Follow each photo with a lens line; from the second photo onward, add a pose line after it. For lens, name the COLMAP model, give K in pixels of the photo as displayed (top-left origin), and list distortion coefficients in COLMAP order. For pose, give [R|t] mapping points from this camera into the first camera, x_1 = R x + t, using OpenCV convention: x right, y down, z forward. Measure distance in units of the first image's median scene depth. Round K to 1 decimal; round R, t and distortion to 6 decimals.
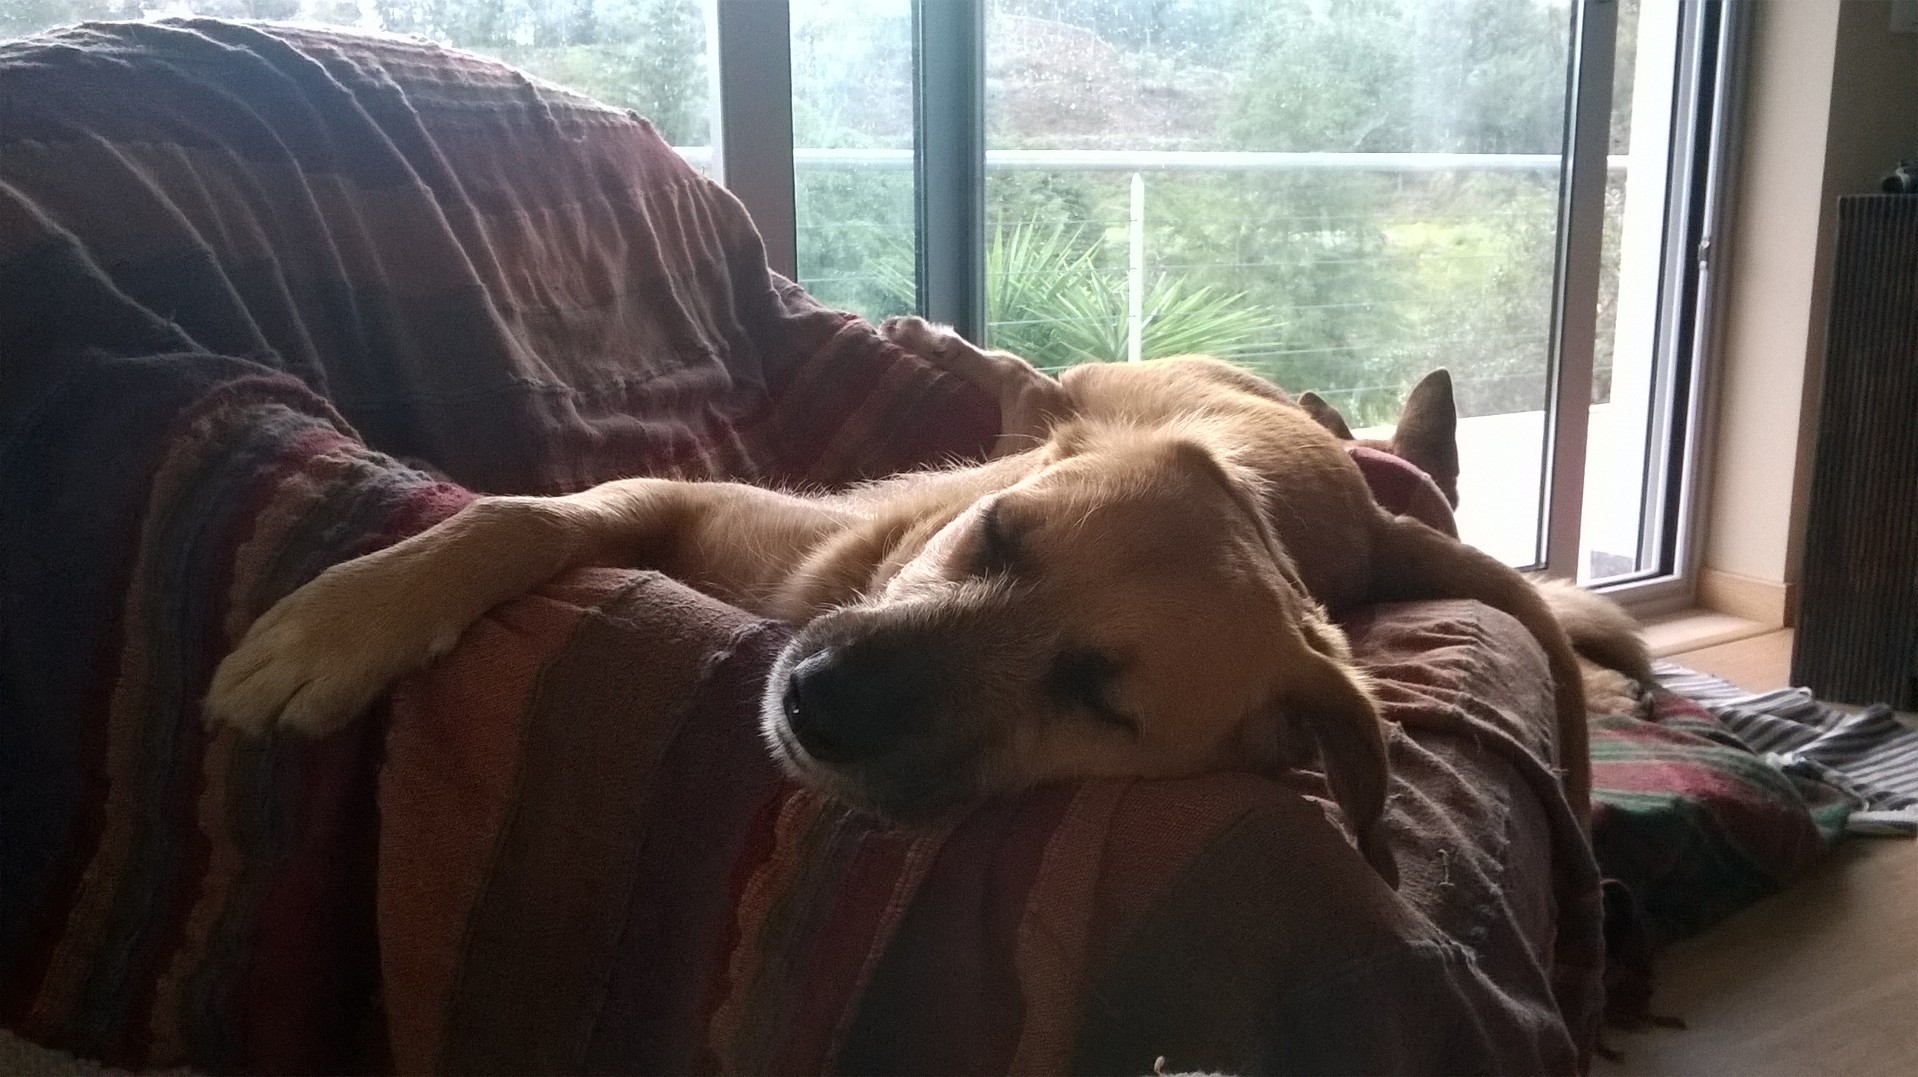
lens RADIAL K [[1611.7, 0, 964.9], [0, 1611.7, 513.3], [0, 0, 1]] dist [0.122678, -0.324197]
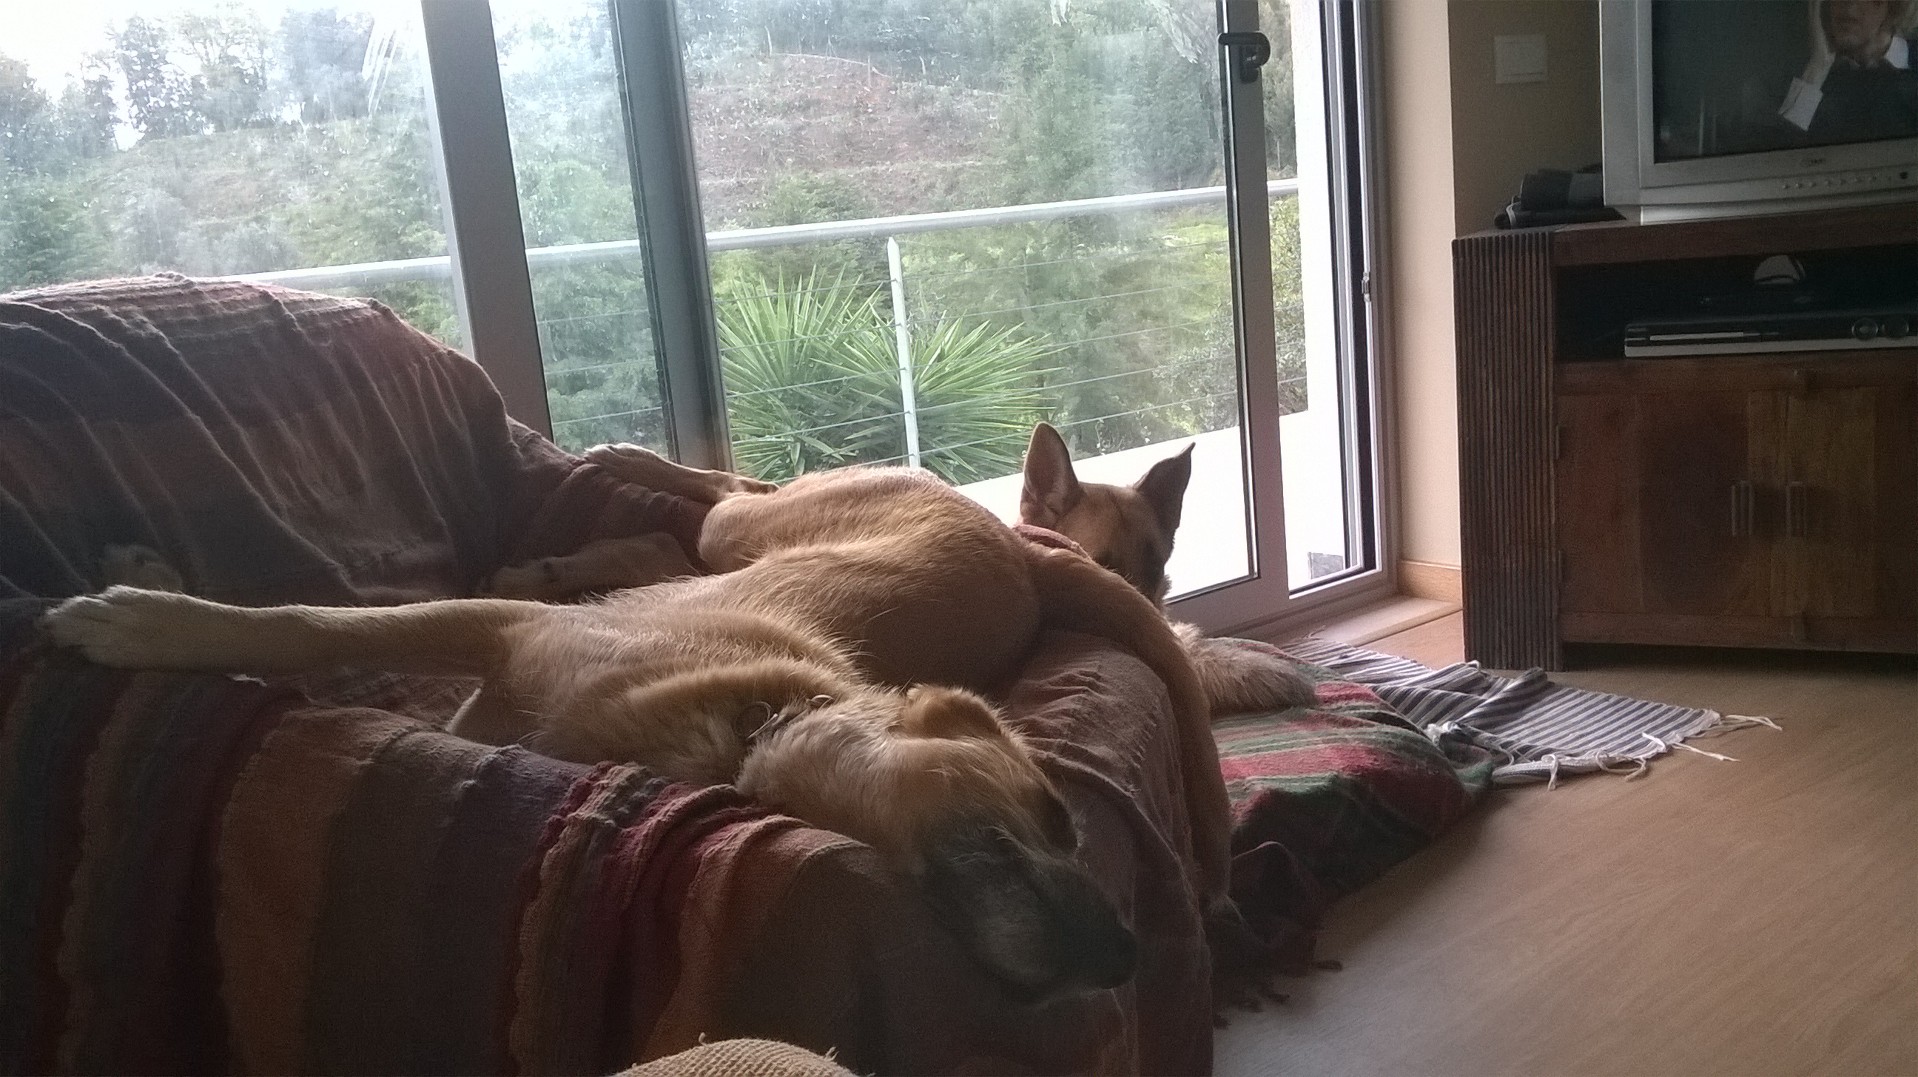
lens RADIAL K [[1613.0, 0, 959.0], [0, 1613.0, 538.5], [0, 0, 1]] dist [-0.010187, -0.007701]
pose [[0.988649, -0.111441, 0.100768, 0.056388], [0.111647, 0.993741, 0.003611, -0.030390], [-0.100539, 0.007680, 0.994903, -0.136476]]
